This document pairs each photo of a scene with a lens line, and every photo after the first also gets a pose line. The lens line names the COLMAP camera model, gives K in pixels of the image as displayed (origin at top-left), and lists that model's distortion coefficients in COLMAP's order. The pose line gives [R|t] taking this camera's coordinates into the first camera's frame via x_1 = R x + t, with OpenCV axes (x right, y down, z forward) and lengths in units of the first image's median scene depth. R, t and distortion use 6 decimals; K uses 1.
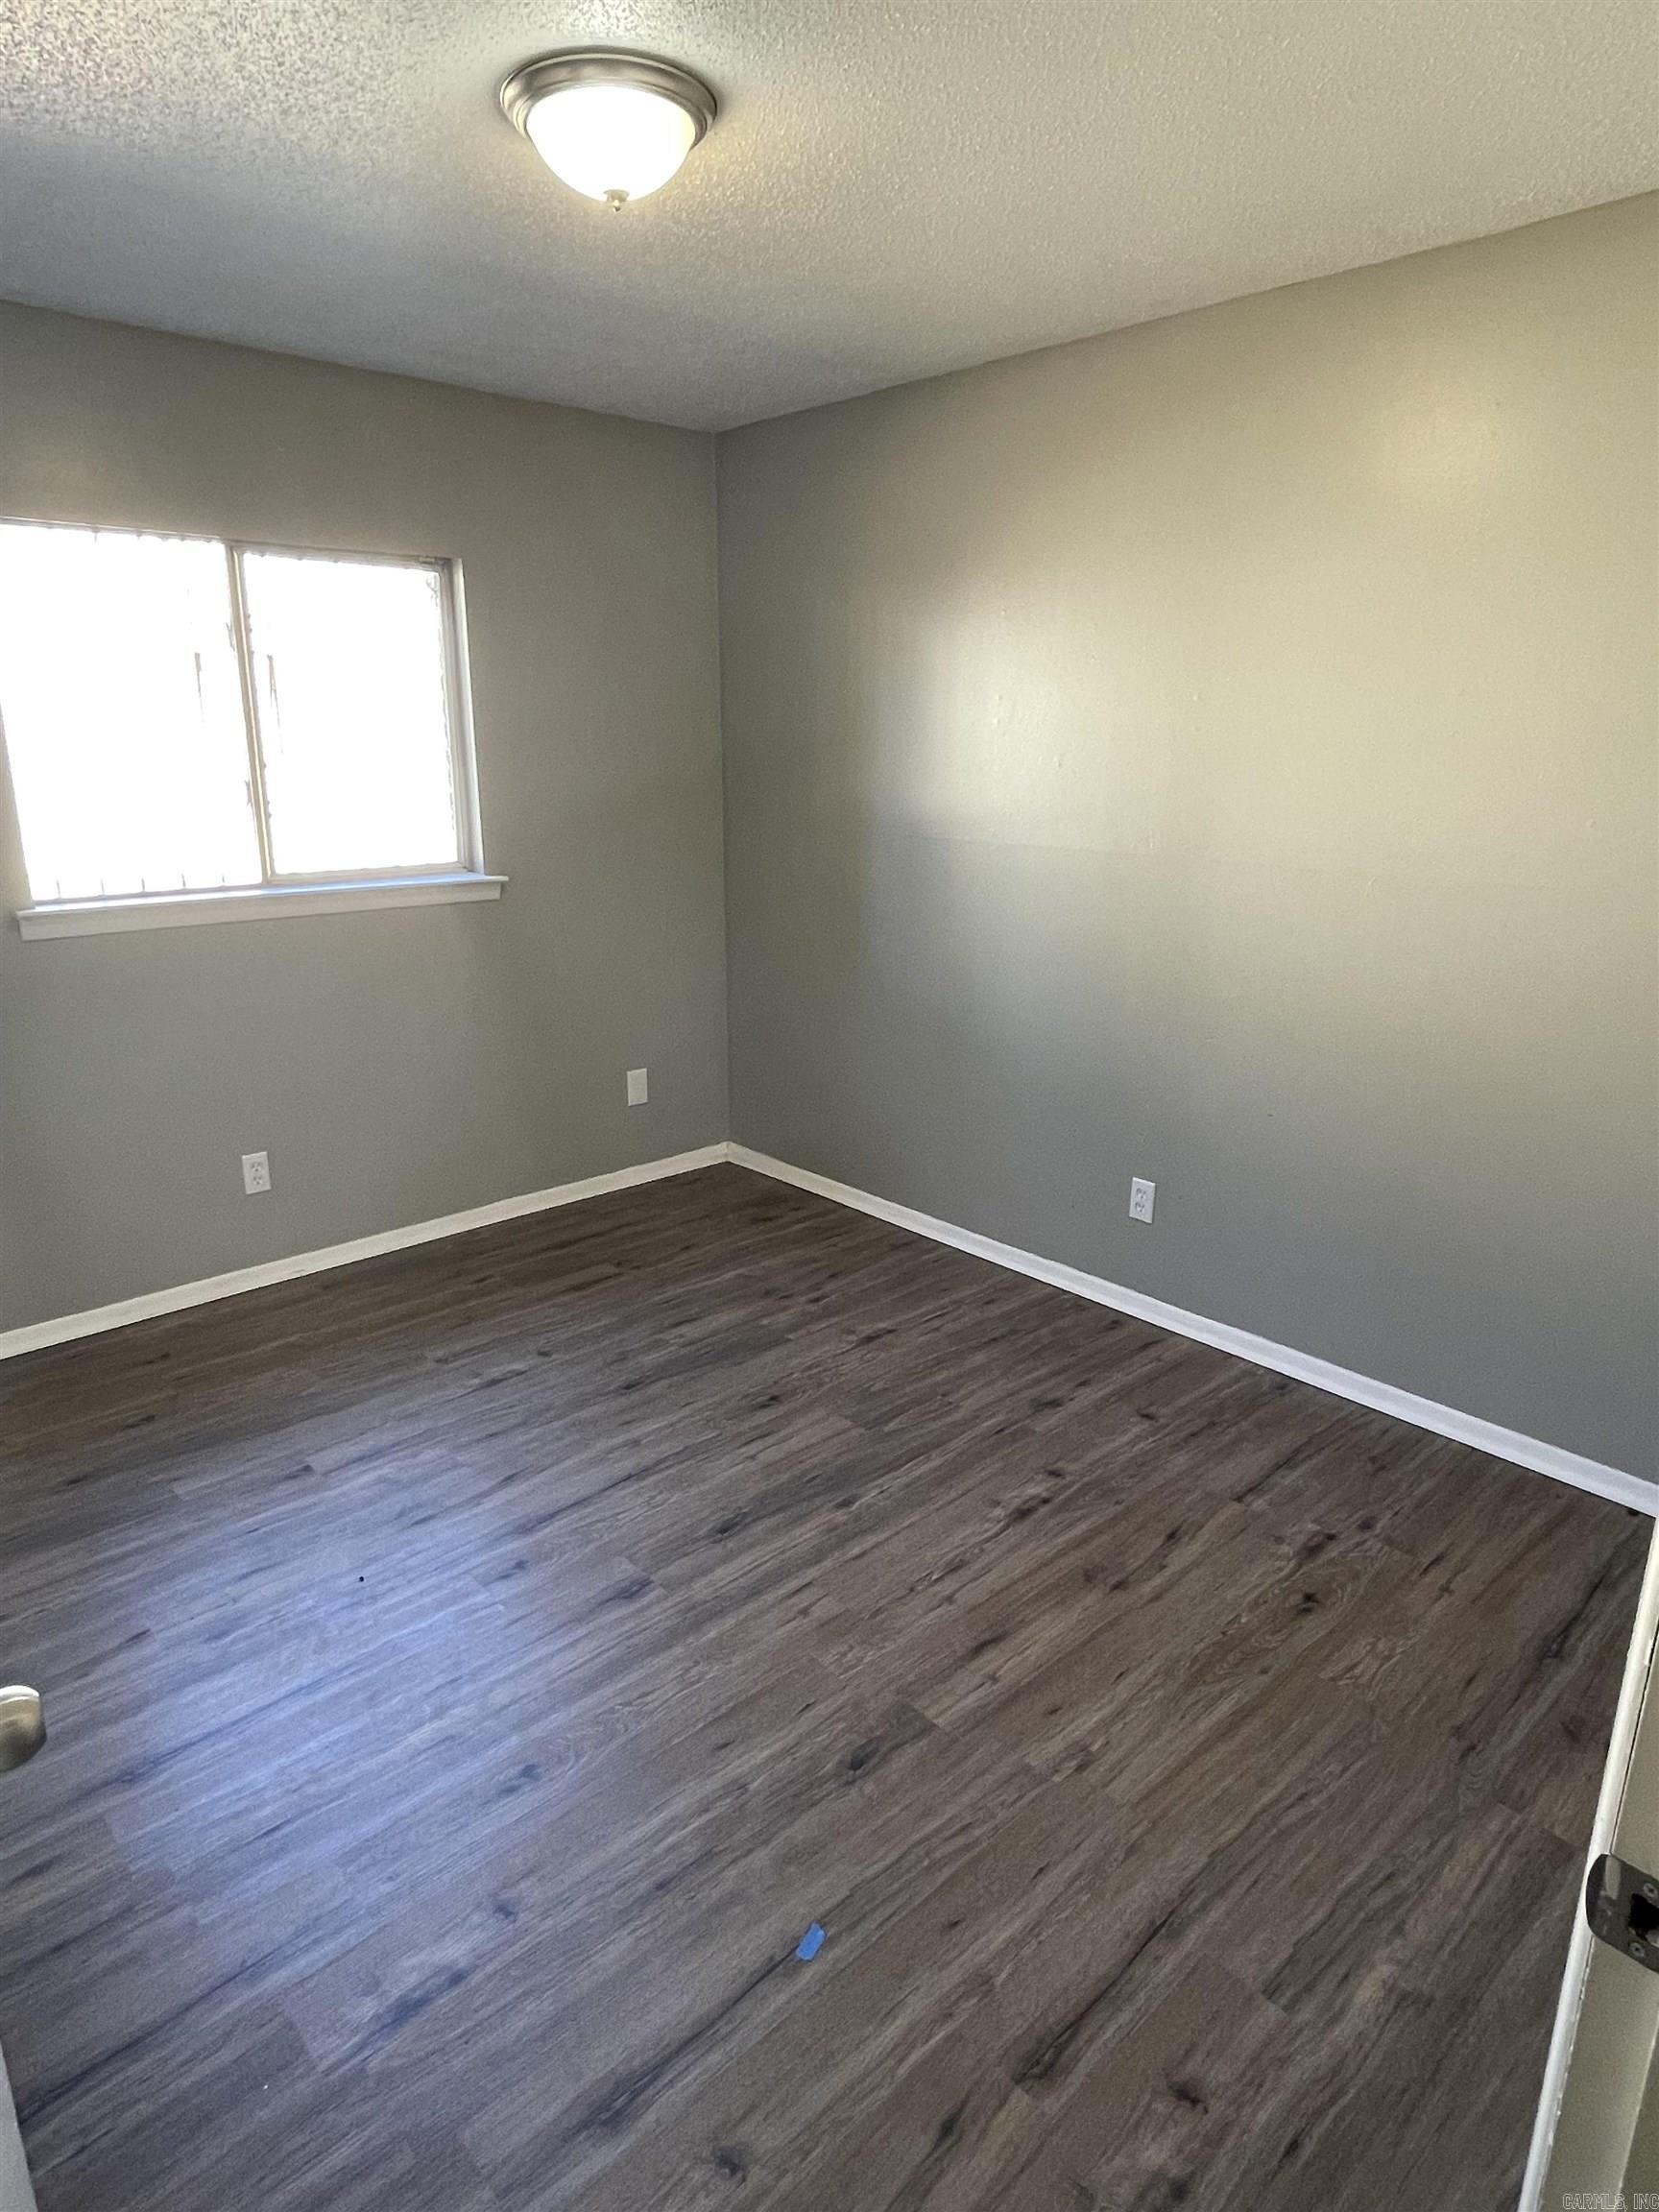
lens RADIAL K [[1288.7, 0, 831.2], [0, 1288.7, 1098.9], [0, 0, 1]] dist [0.002360, -0.012351]
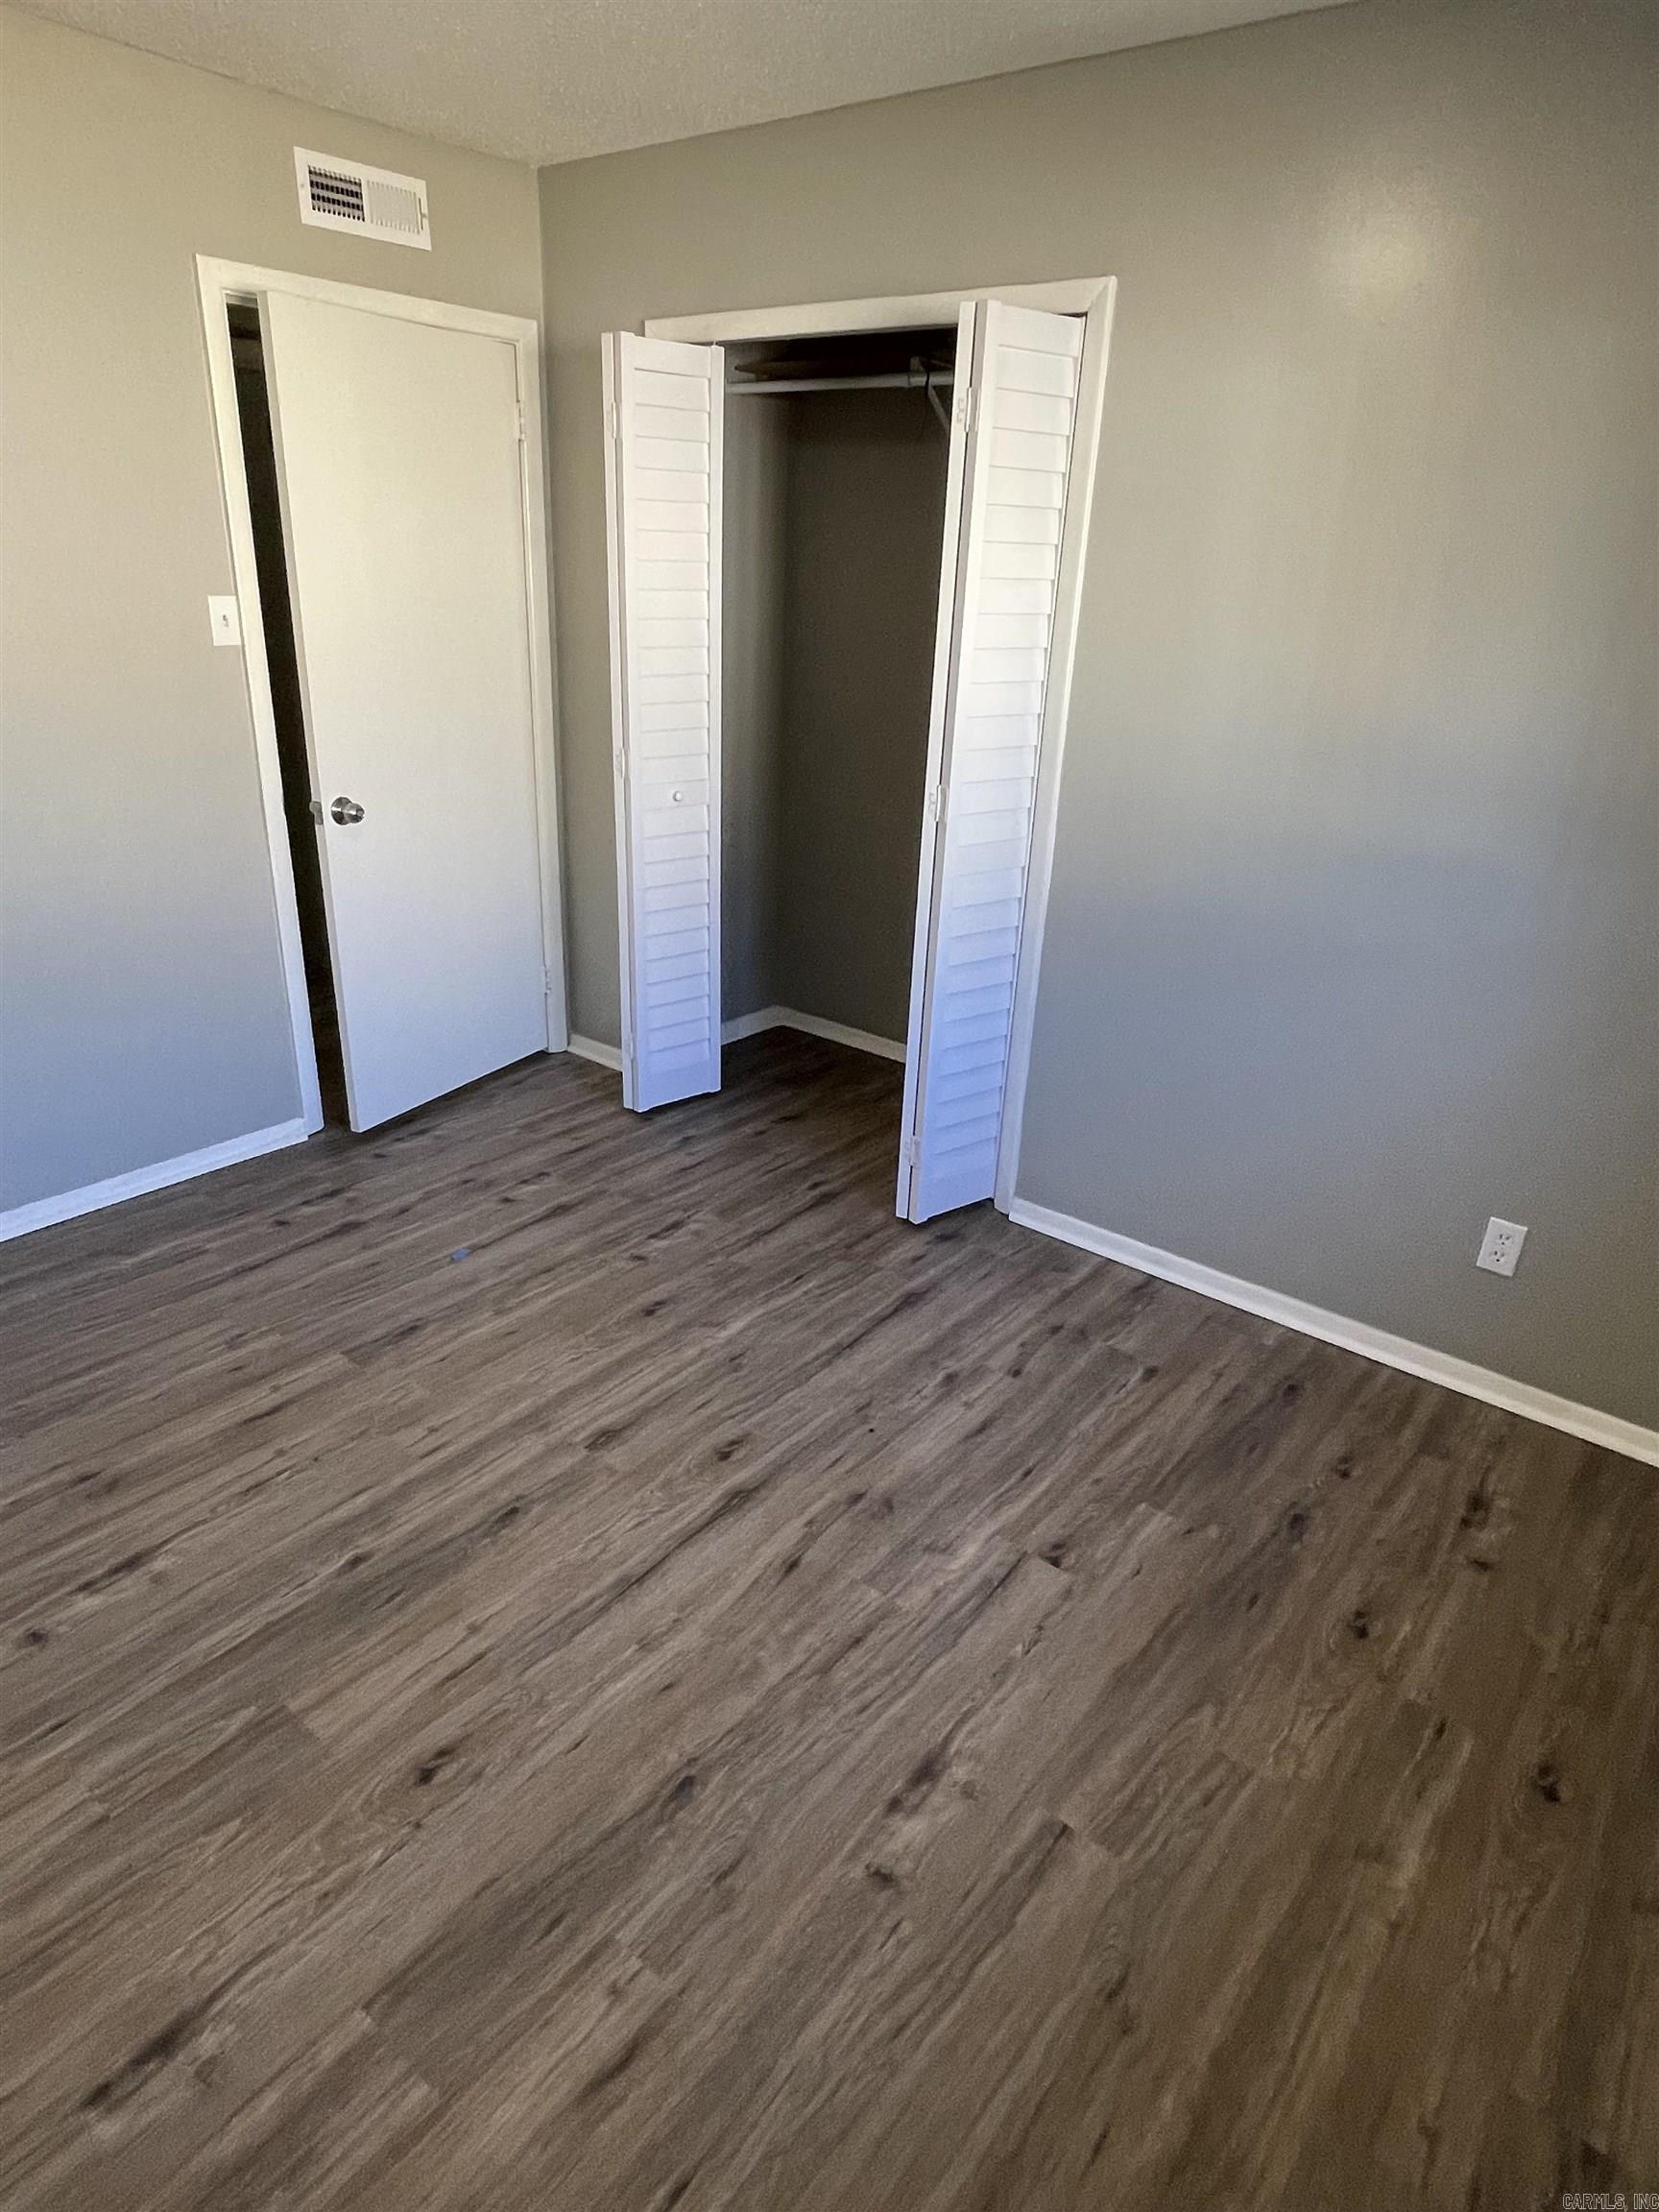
lens RADIAL K [[1288.7, 0, 831.2], [0, 1288.7, 1098.9], [0, 0, 1]] dist [0.002360, -0.012351]
pose [[-0.987741, 0.018131, -0.155043, -0.172151], [-0.084655, 0.772270, 0.629629, -0.466562], [0.131150, 0.635036, -0.761268, 1.567464]]
